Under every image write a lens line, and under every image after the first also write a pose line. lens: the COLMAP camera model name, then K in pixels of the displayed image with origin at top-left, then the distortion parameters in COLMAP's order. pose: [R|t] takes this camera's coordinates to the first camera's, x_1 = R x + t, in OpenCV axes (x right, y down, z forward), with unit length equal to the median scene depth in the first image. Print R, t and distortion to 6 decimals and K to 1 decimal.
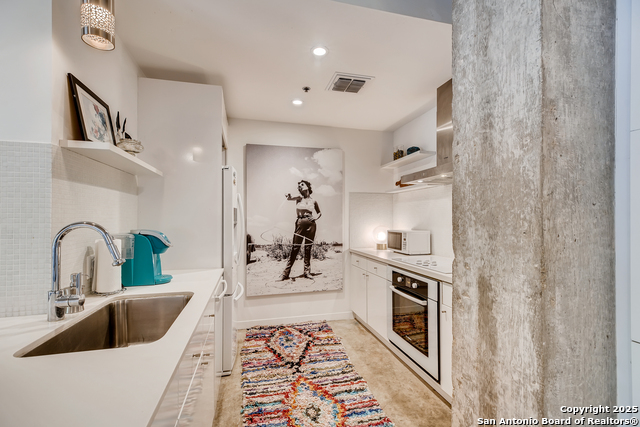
lens RADIAL K [[284.6, 0, 319.8], [0, 284.6, 221.1], [0, 0, 1]] dist [0.003608, 0.000960]
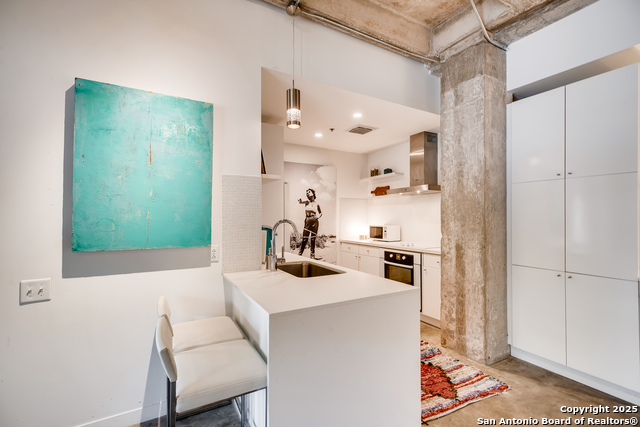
lens RADIAL K [[284.6, 0, 319.8], [0, 284.6, 221.1], [0, 0, 1]] dist [0.003608, 0.000960]
pose [[0.962733, -0.005115, 0.270406, -0.954380], [0.003788, 0.999978, 0.005429, 0.003095], [-0.270428, -0.004202, 0.962731, -0.752421]]
